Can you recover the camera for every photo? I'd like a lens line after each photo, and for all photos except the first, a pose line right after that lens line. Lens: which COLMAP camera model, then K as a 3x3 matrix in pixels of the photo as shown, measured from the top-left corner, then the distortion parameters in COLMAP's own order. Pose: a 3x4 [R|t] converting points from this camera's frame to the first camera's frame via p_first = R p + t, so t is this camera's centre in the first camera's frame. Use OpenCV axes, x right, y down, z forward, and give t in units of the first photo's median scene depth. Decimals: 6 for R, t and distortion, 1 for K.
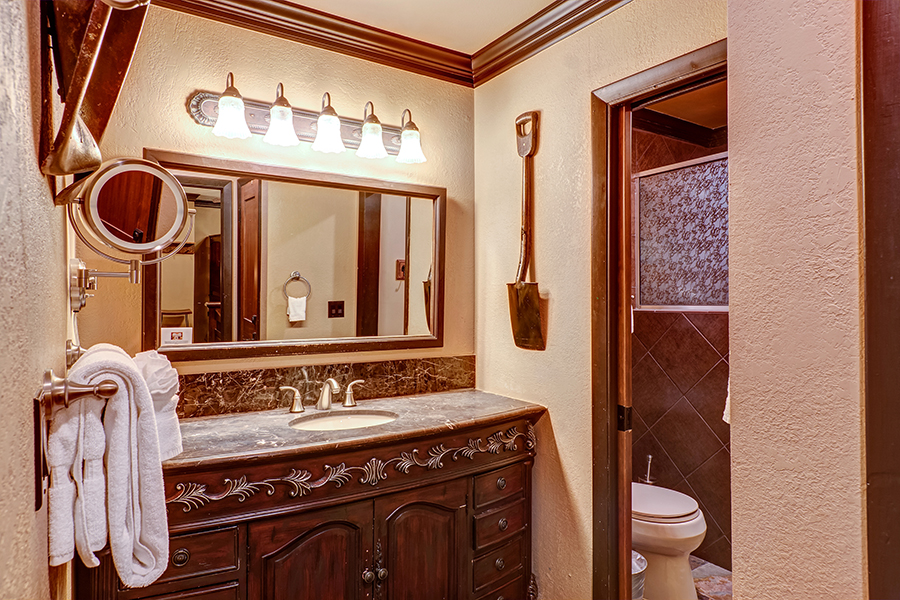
lens RADIAL K [[553.2, 0, 450.0], [0, 553.2, 300.0], [0, 0, 1]] dist [-0.001999, -0.000129]
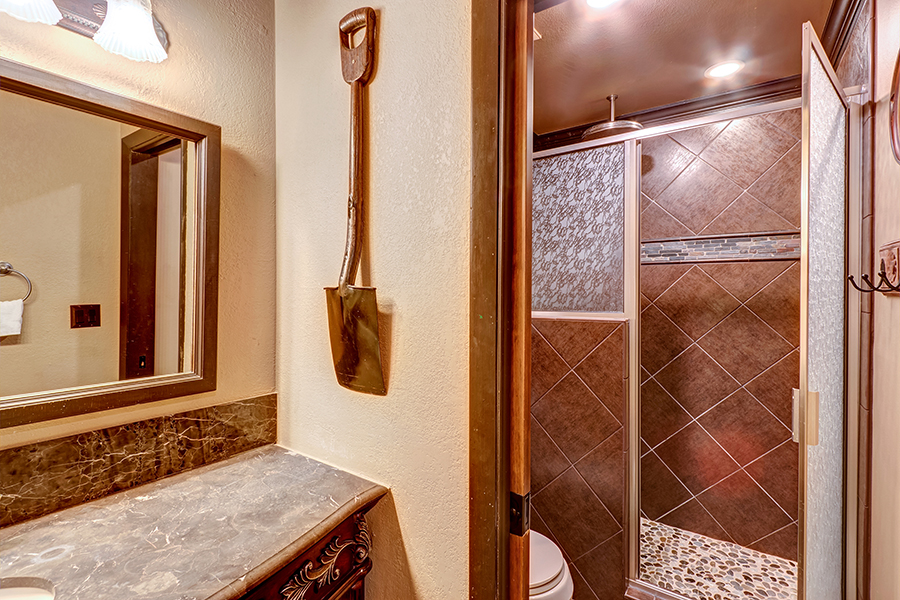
lens RADIAL K [[432.0, 0, 450.0], [0, 432.0, 300.0], [0, 0, 1]] dist [0.004247, -0.000016]
pose [[0.934449, -0.000287, 0.356098, 0.060226], [-0.005127, 0.999885, 0.014260, -0.022807], [-0.356061, -0.015151, 0.934340, 0.481550]]
